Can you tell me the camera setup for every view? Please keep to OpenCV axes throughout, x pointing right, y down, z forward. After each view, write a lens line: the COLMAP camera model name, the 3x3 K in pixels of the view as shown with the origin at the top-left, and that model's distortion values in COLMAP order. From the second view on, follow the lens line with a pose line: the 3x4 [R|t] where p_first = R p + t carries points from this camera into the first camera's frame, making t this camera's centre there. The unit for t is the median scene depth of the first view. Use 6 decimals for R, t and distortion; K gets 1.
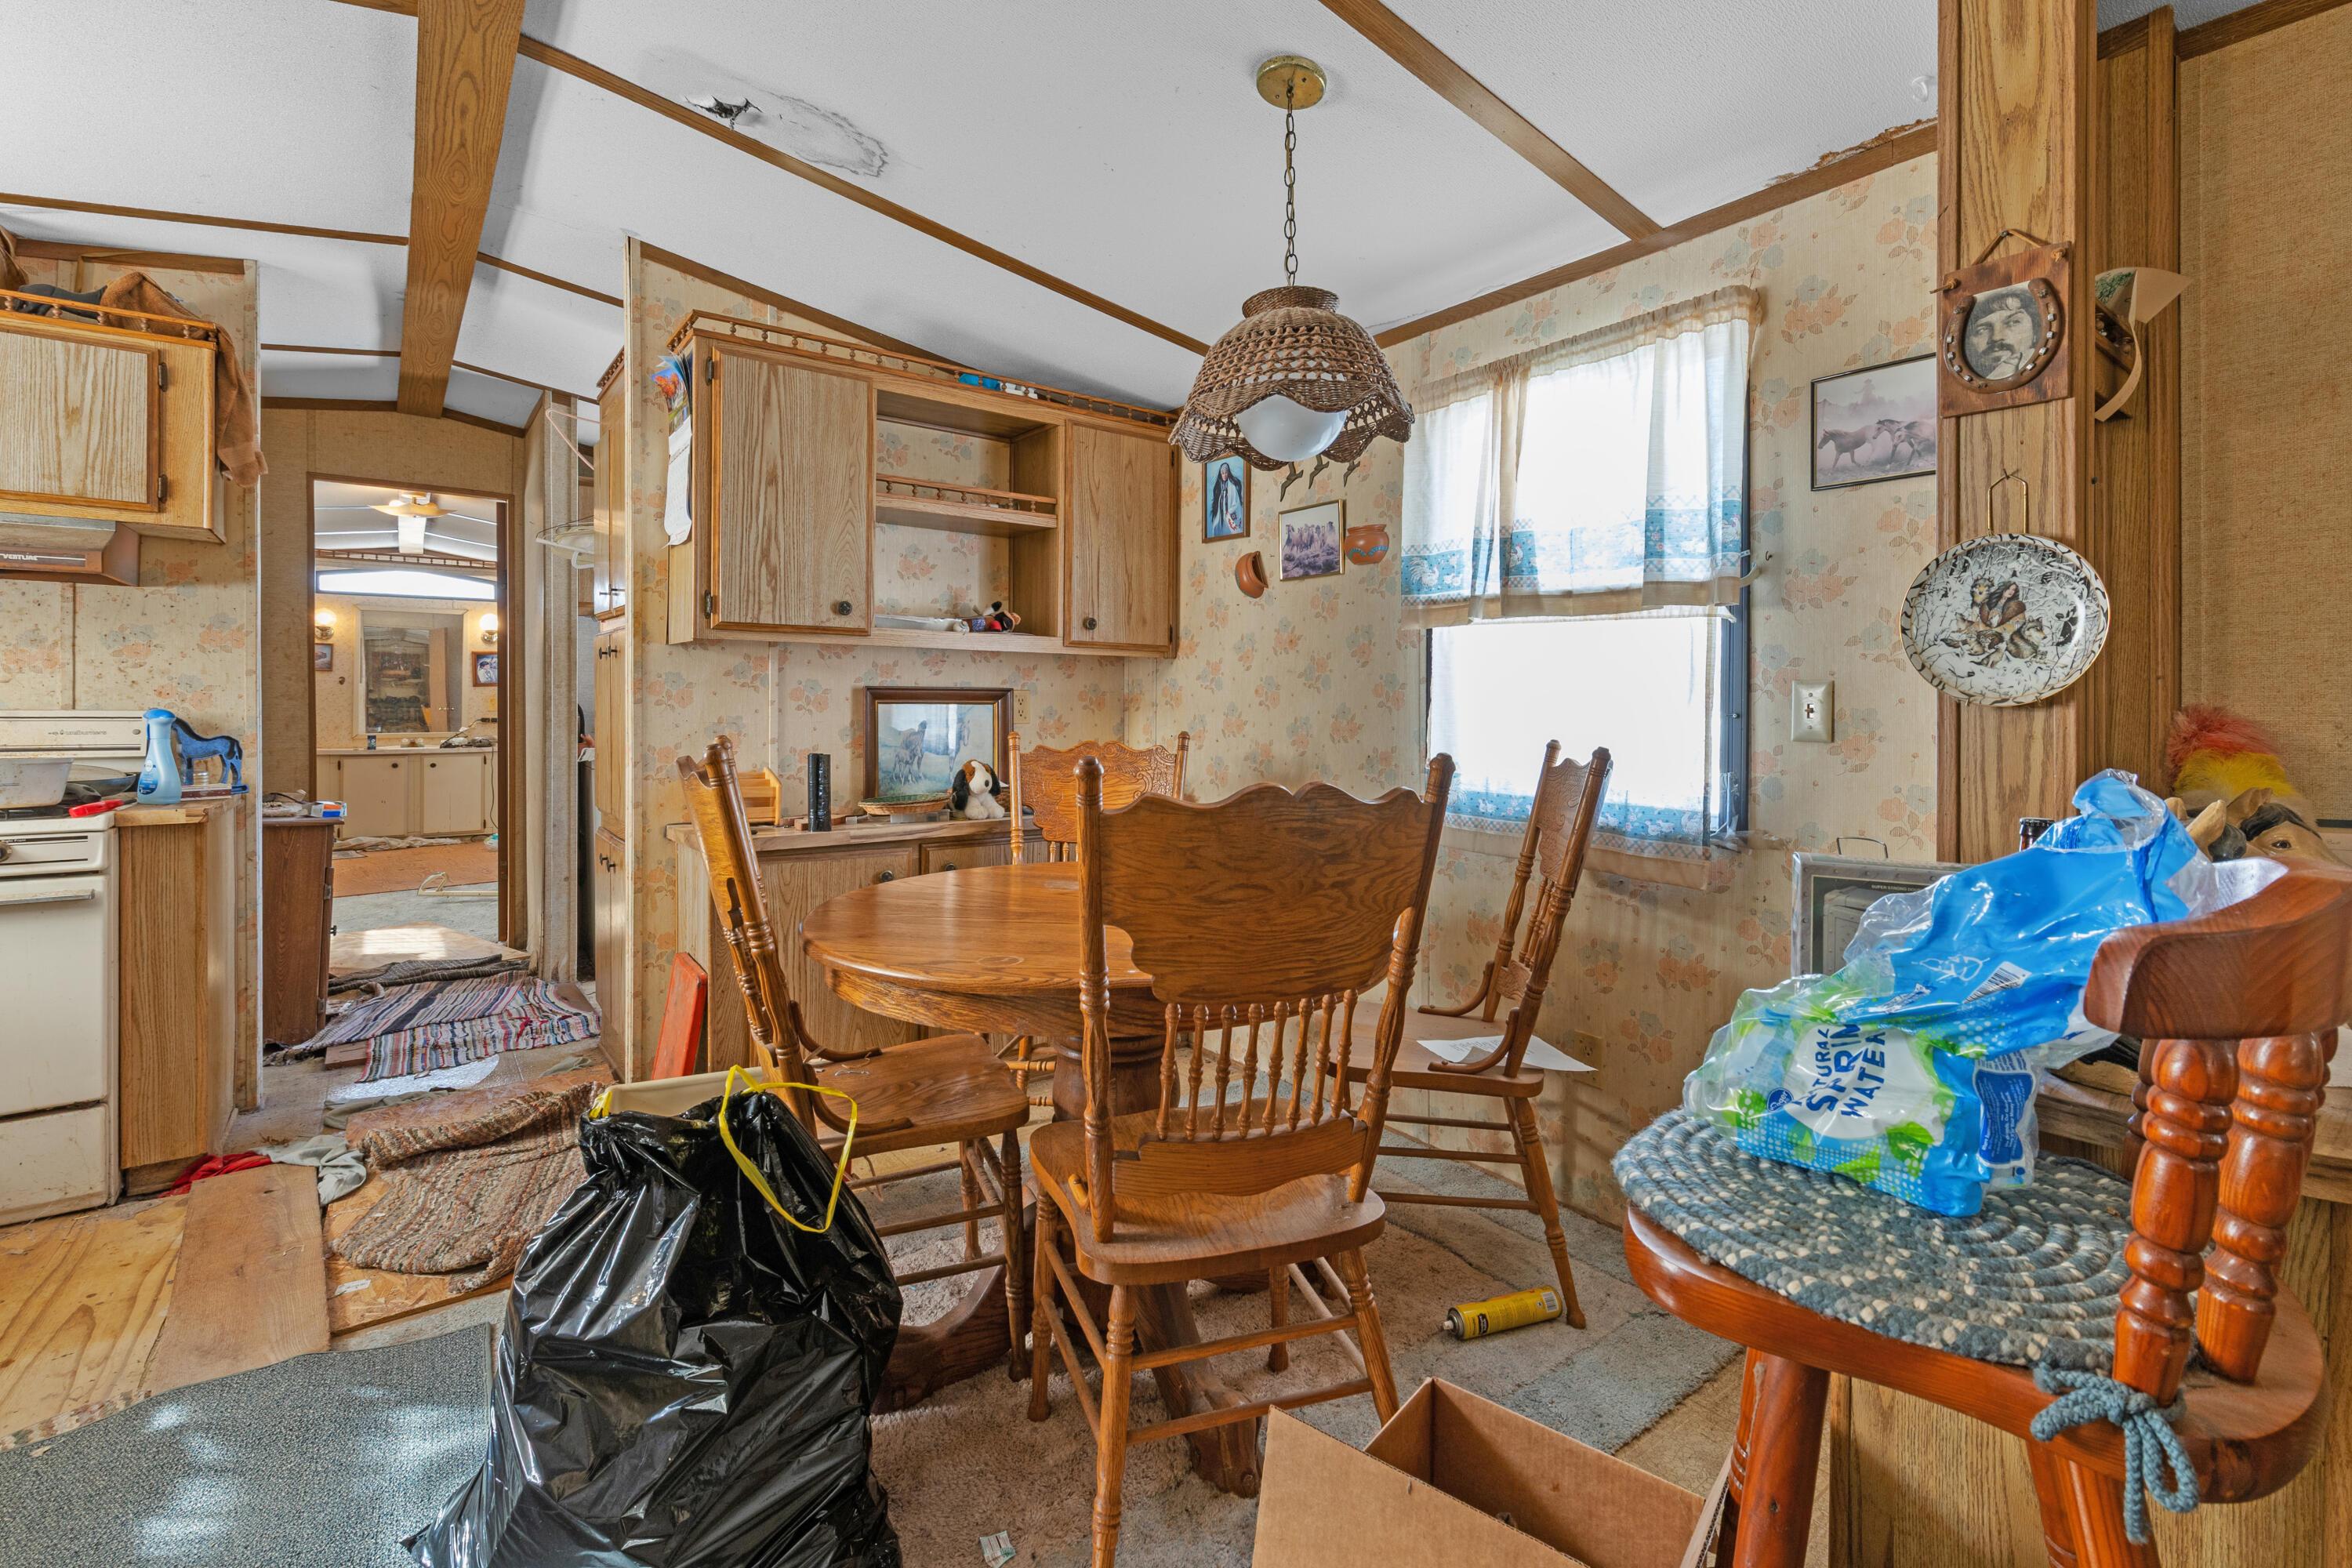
lens RADIAL K [[1047.7, 0, 1203.6], [0, 1047.7, 708.0], [0, 0, 1]] dist [0.000909, -0.000590]
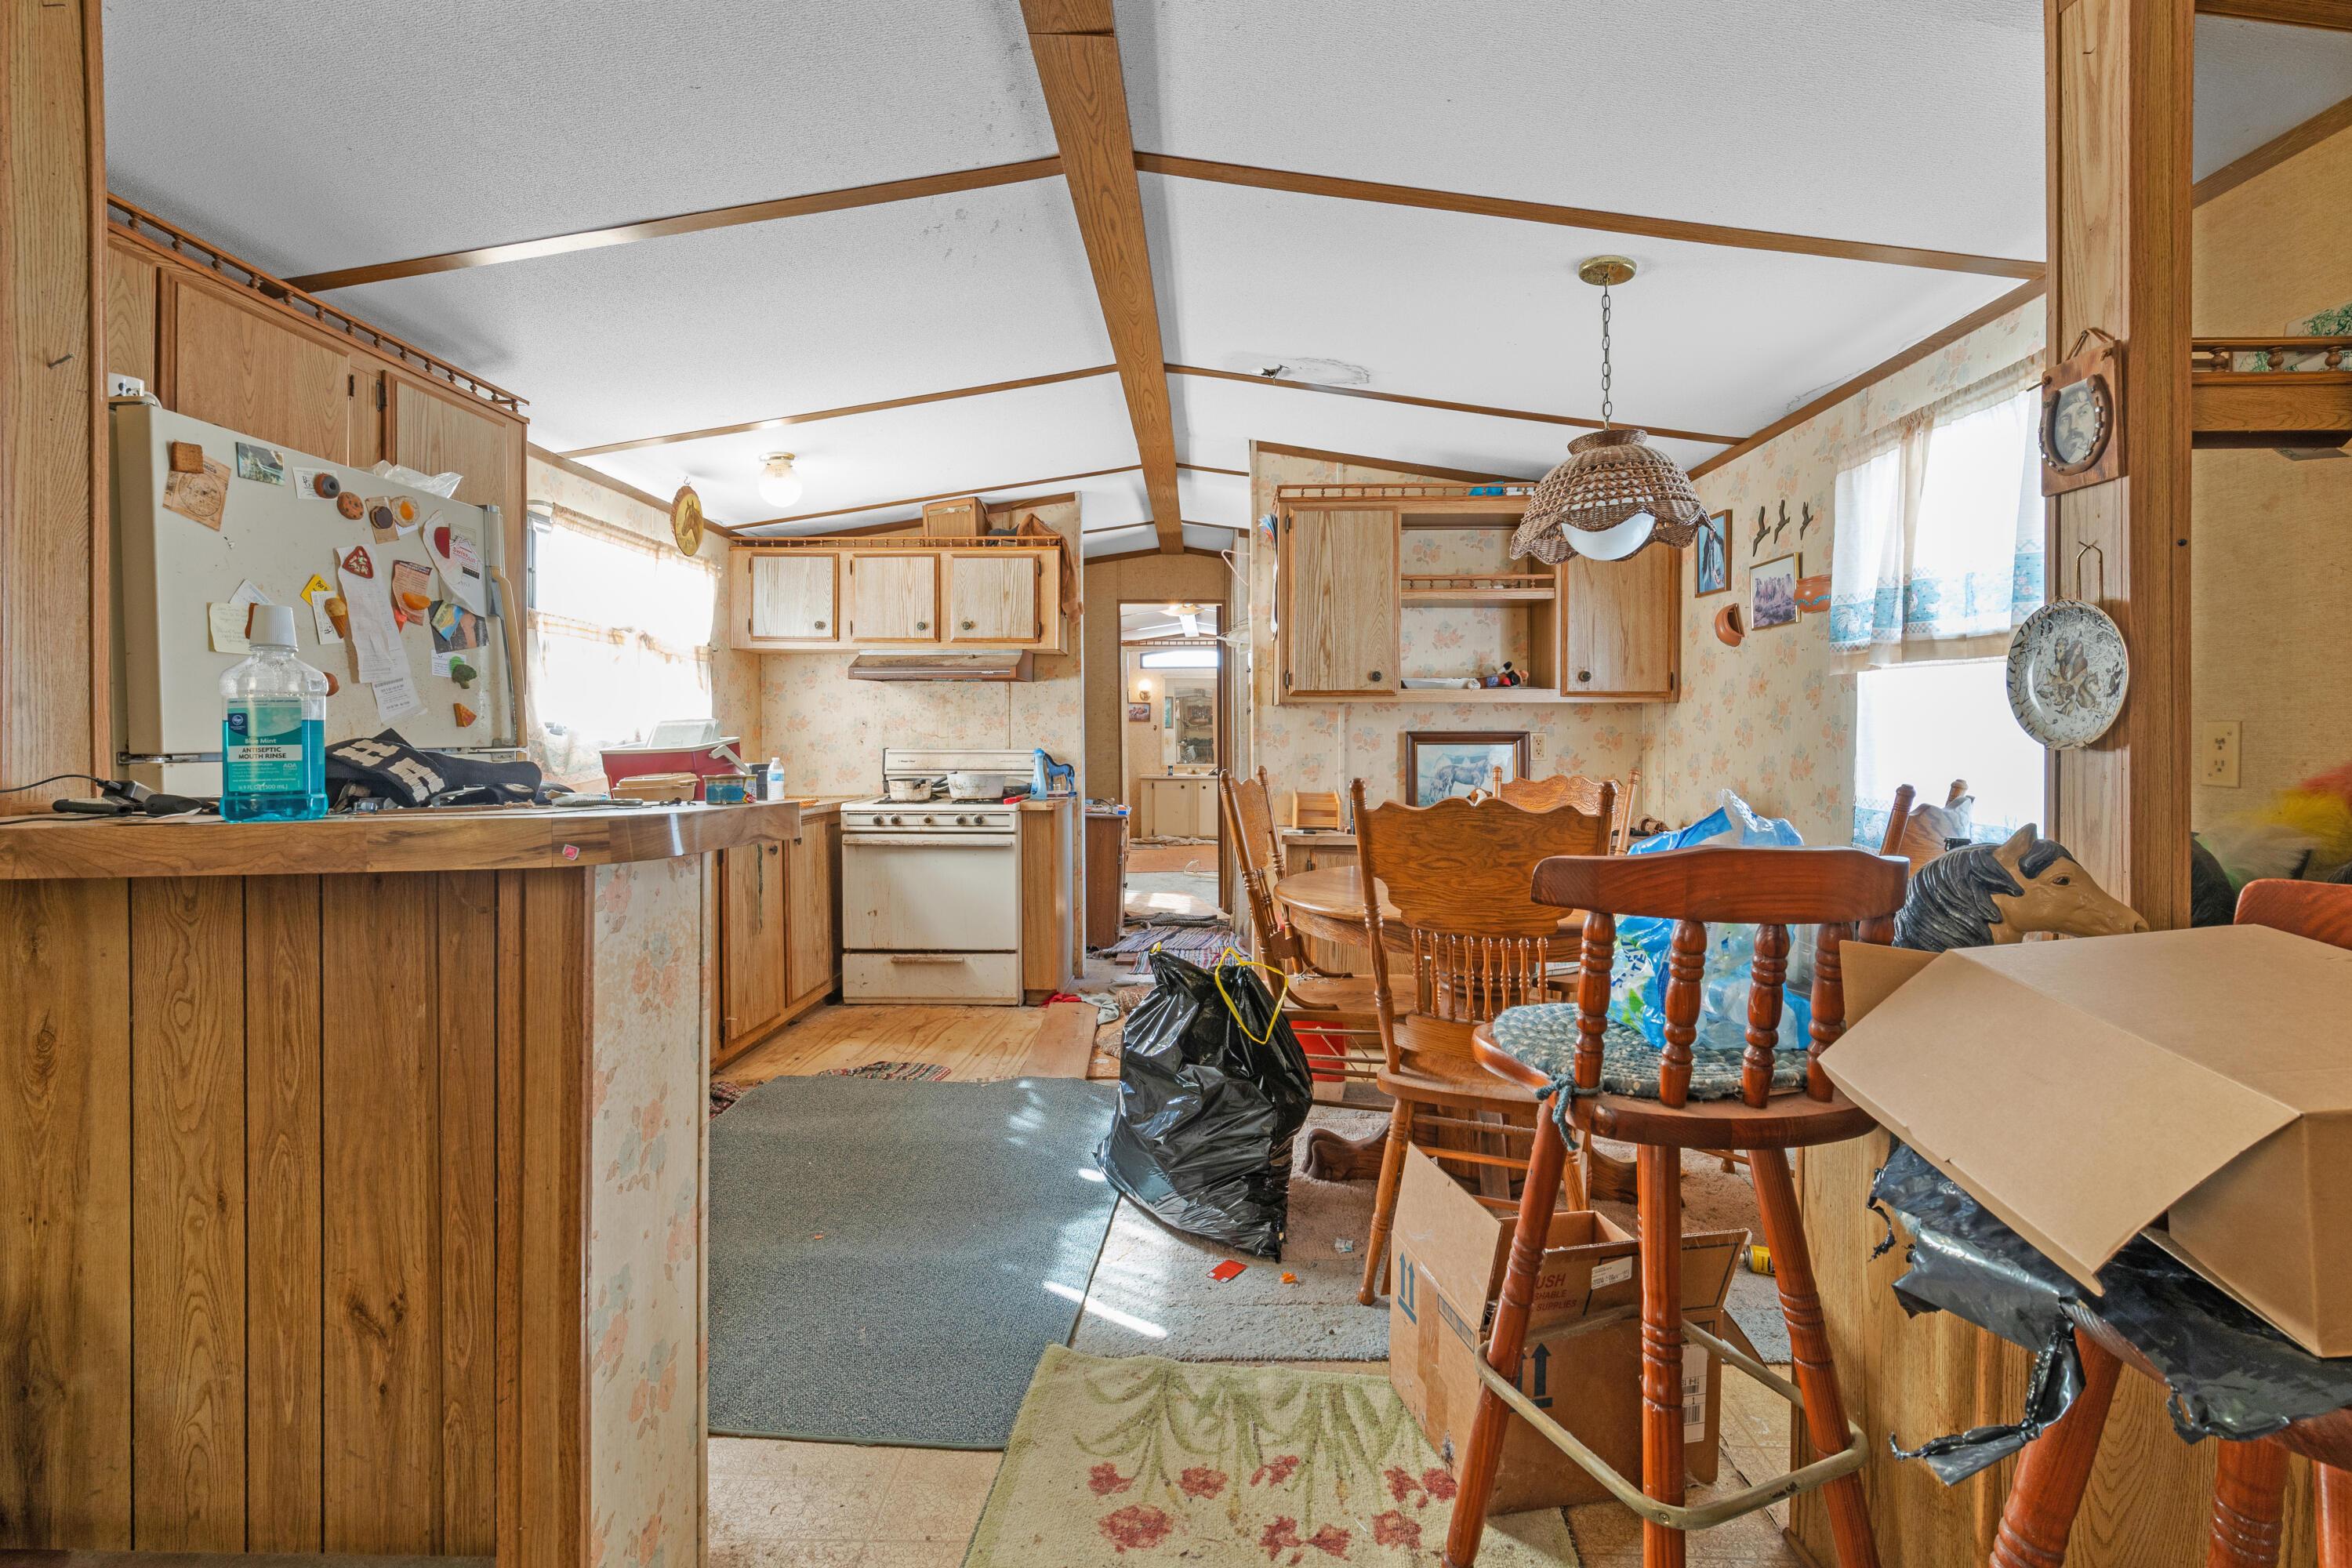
lens RADIAL K [[1044.0, 0, 1163.9], [0, 1044.0, 756.2], [0, 0, 1]] dist [0.000071, -0.000514]
pose [[0.757914, 0.005003, -0.652335, 0.370096], [0.002152, 0.999946, 0.010170, -0.004118], [0.652351, -0.009111, 0.757862, -0.251682]]
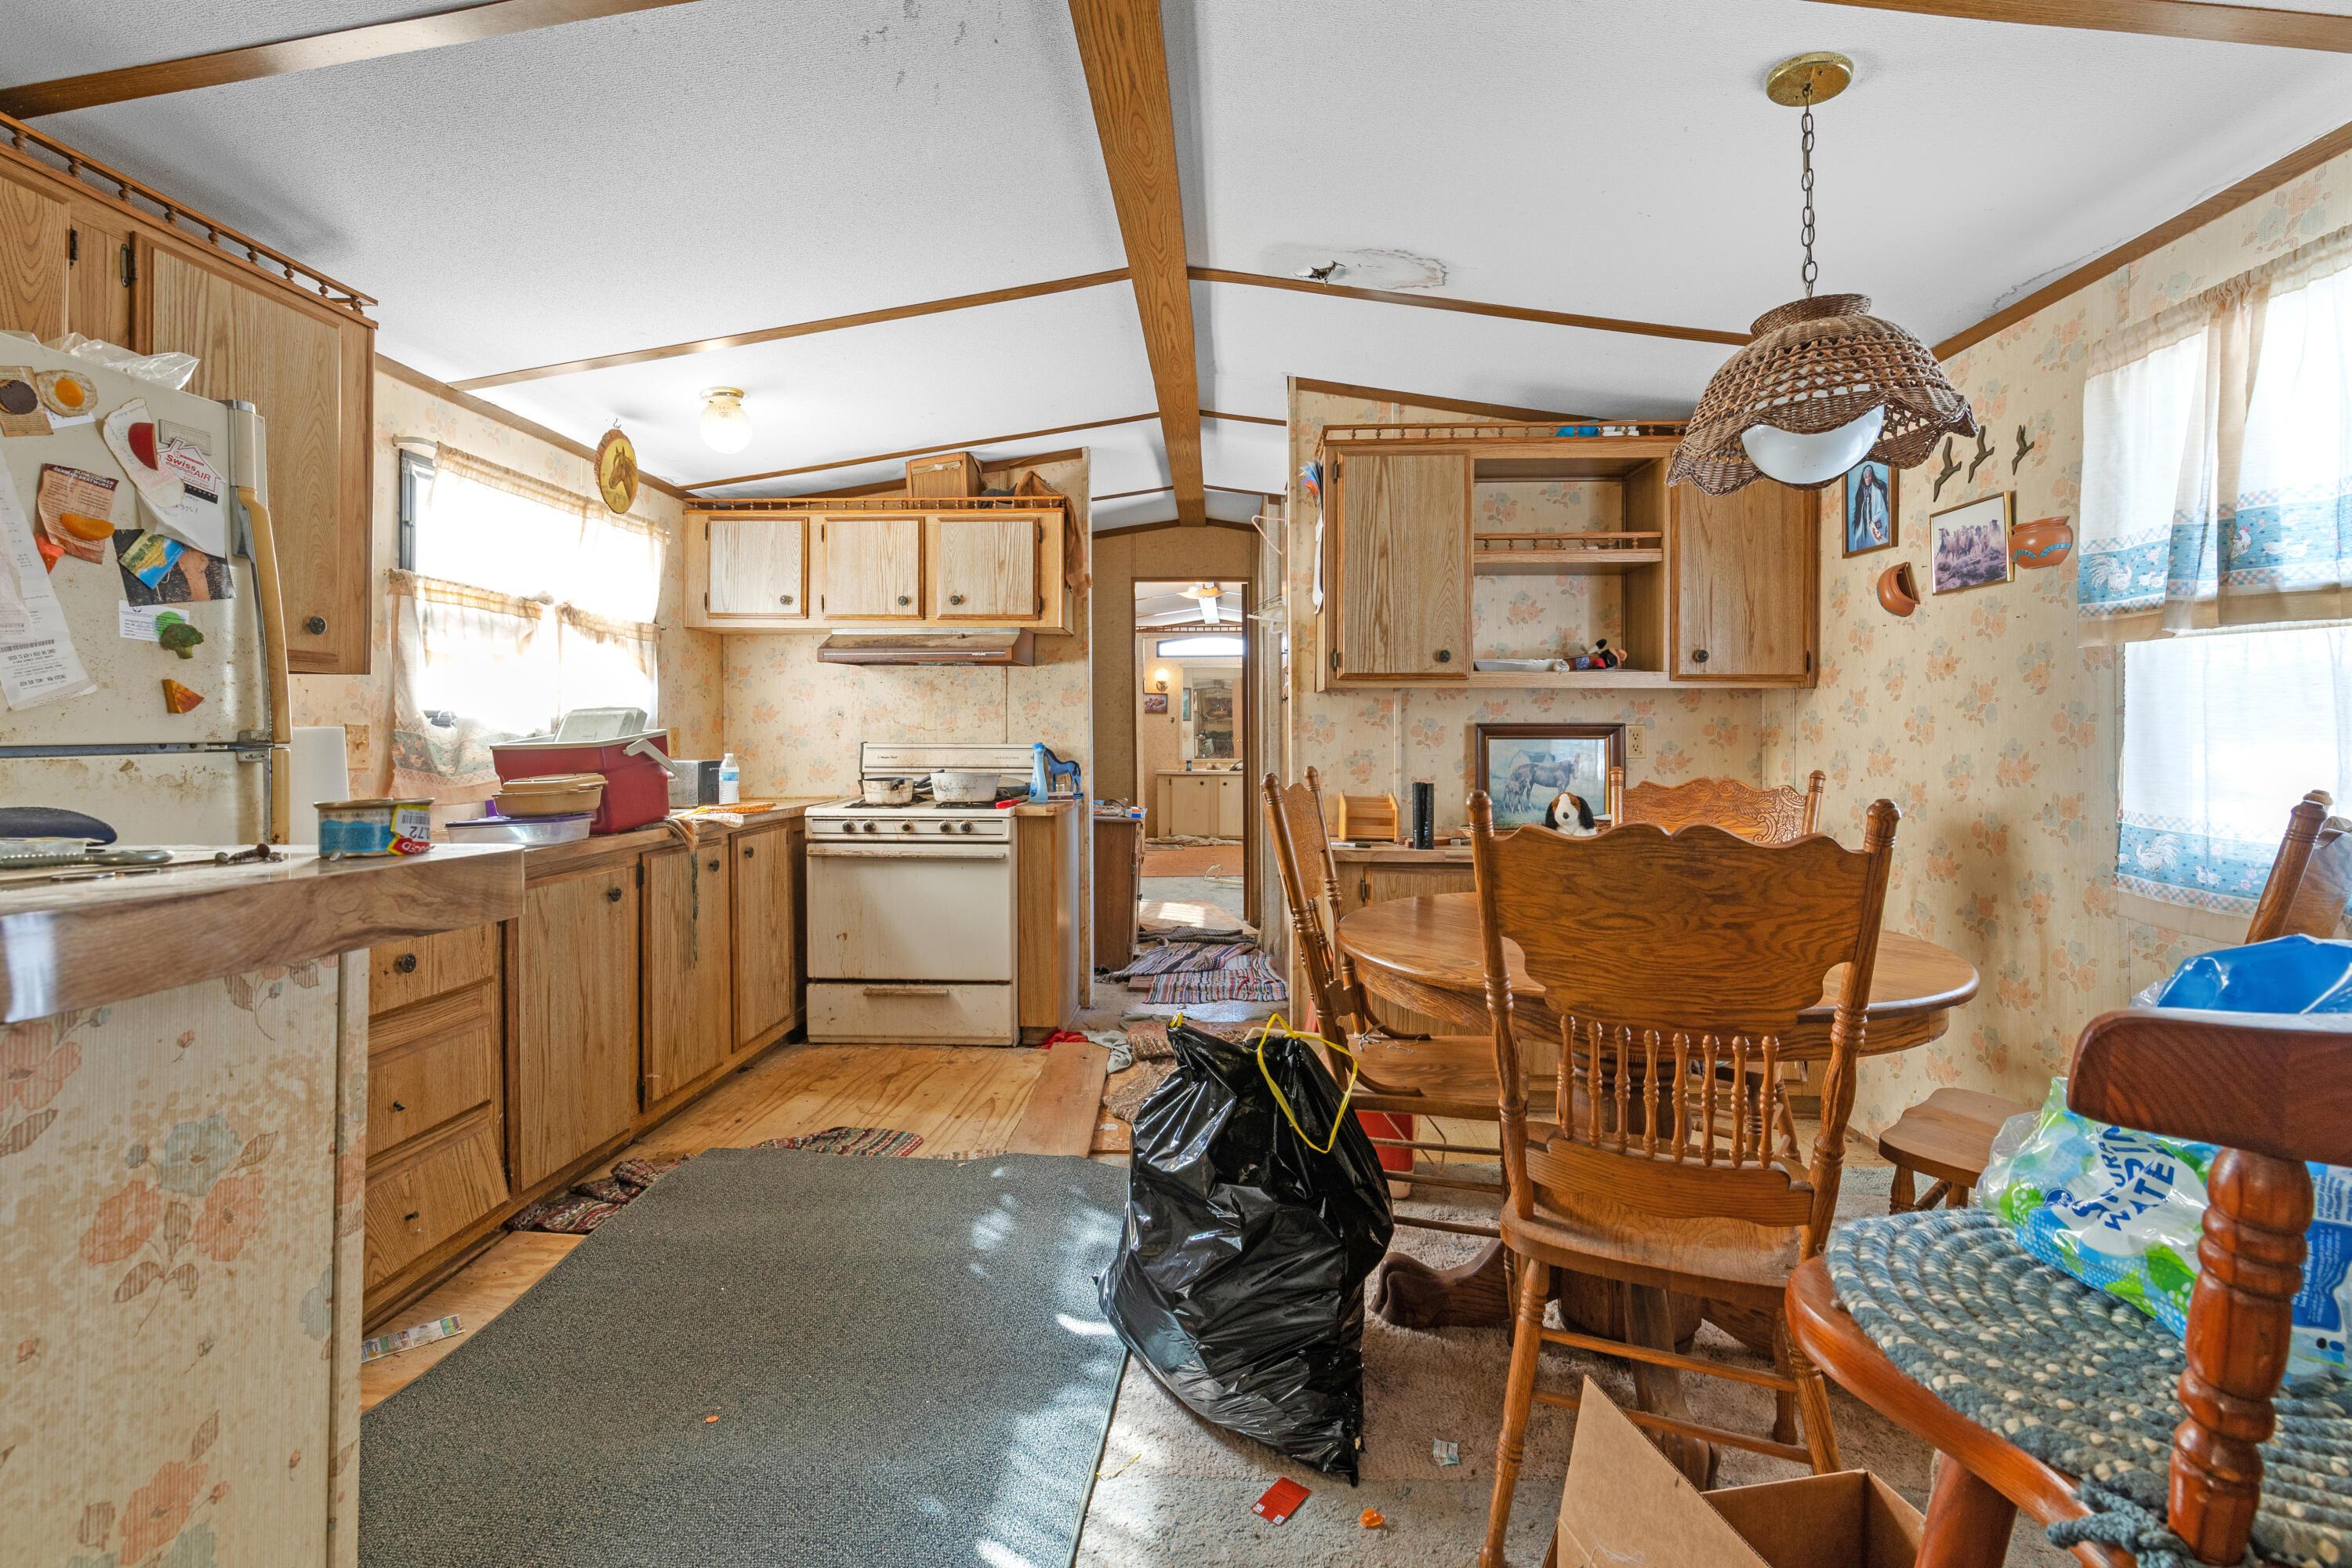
lens RADIAL K [[1036.6, 0, 1172.3], [0, 1036.6, 734.5], [0, 0, 1]] dist [0.003462, -0.002115]
pose [[0.752960, -0.003378, -0.658058, 0.189664], [0.001080, 0.999992, -0.003898, -0.005824], [0.658066, 0.002224, 0.752957, -0.051742]]
